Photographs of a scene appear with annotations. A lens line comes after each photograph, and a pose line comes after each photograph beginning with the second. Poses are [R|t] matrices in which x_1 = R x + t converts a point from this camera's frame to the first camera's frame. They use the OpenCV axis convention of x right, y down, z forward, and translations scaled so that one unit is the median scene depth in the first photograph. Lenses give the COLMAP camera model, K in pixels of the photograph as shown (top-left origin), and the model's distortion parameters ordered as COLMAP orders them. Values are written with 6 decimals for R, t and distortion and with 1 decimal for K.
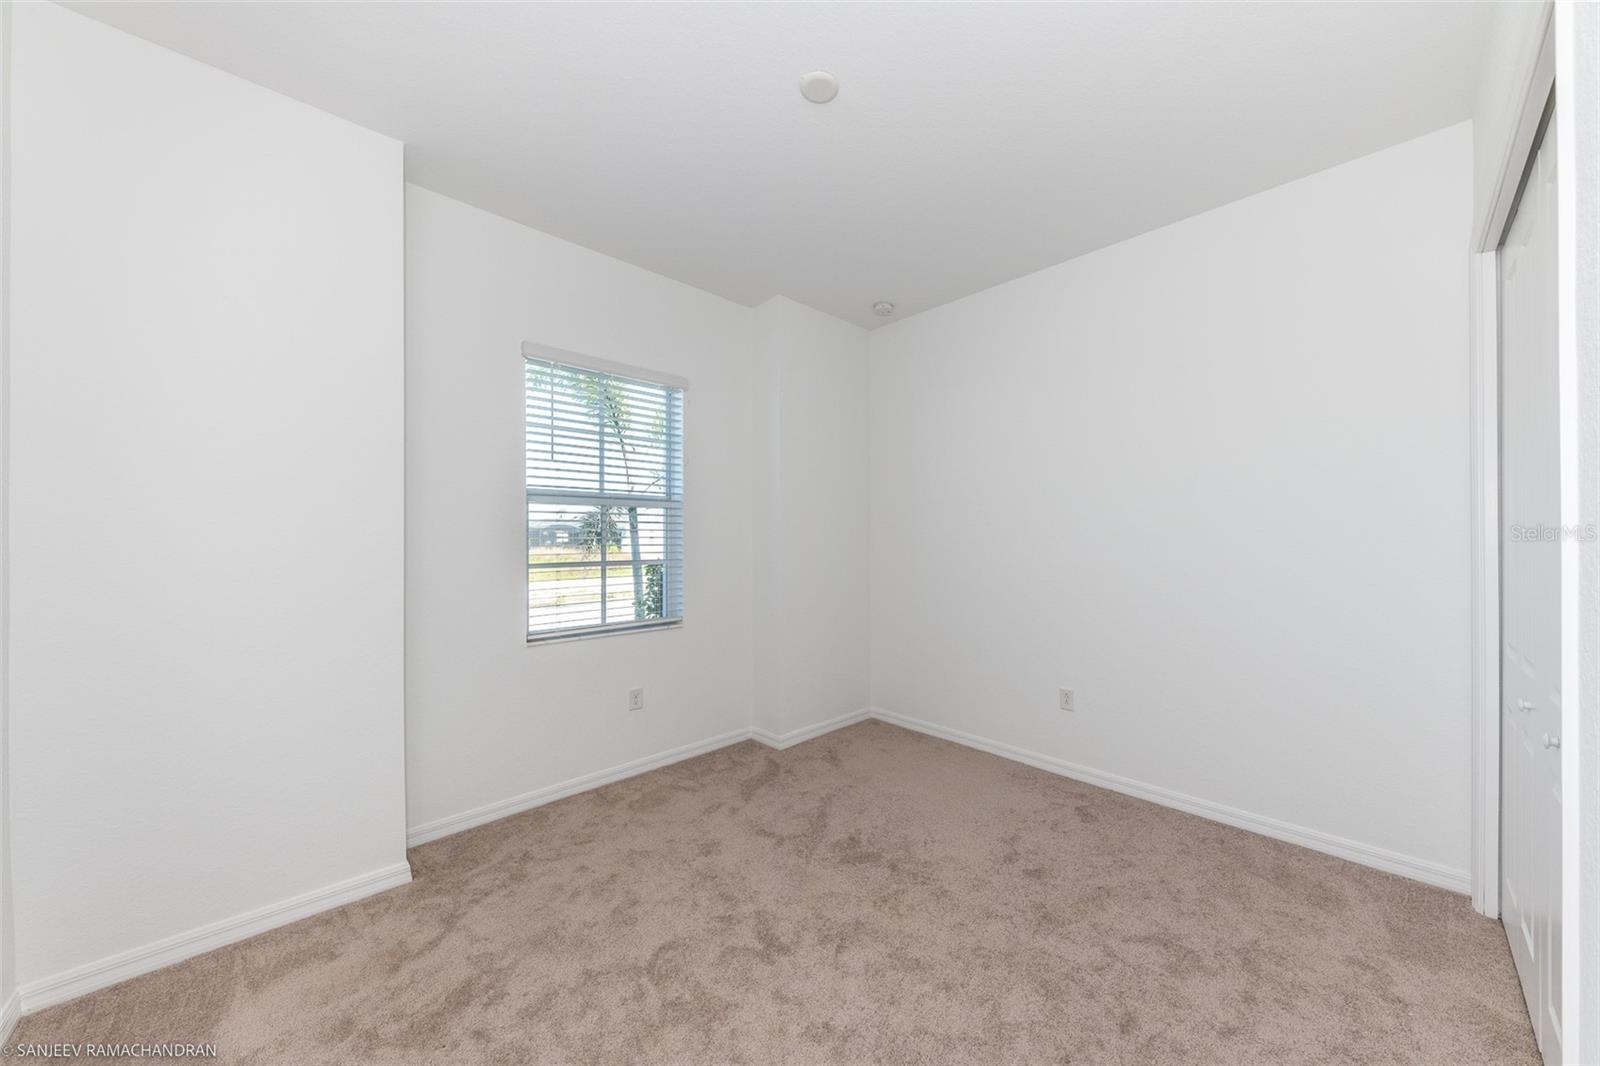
lens RADIAL K [[556.9, 0, 830.6], [0, 556.9, 531.6], [0, 0, 1]] dist [-0.000153, -0.000082]
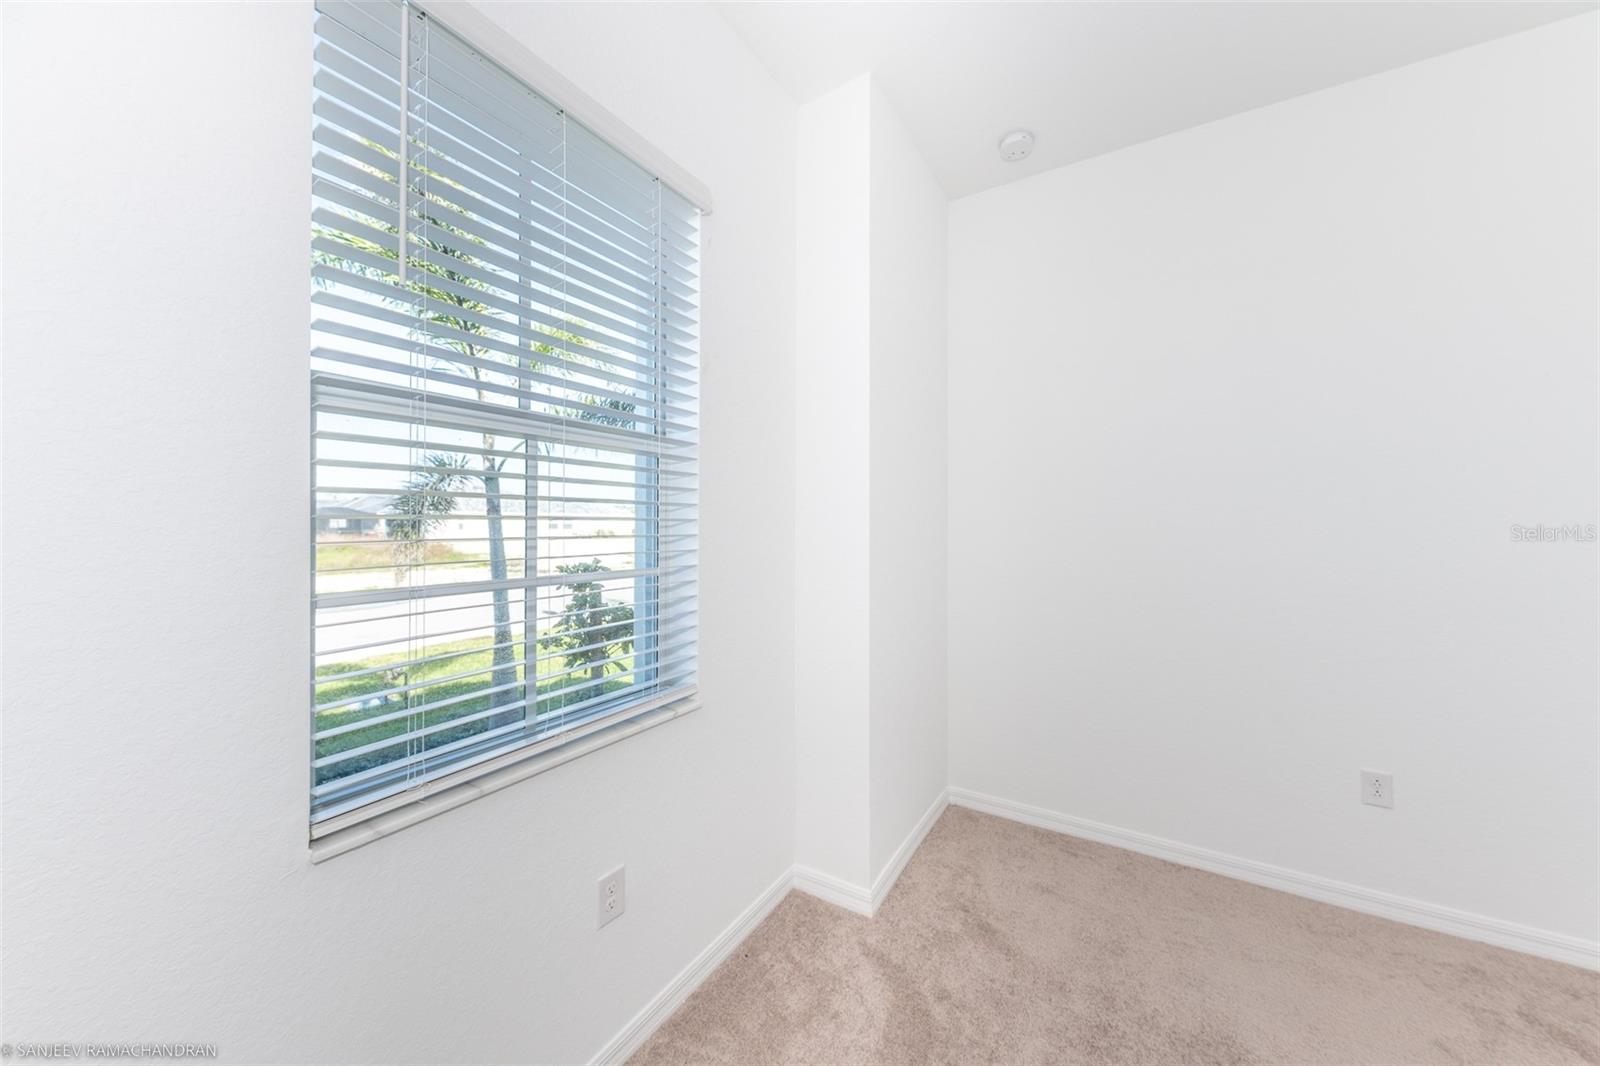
lens RADIAL K [[551.9, 0, 824.8], [0, 551.9, 513.1], [0, 0, 1]] dist [-0.005889, -0.000202]
pose [[0.961598, 0.014545, 0.274075, -0.295071], [-0.012776, 0.999884, -0.008237, 0.009253], [-0.274163, 0.004419, 0.961673, 0.523370]]
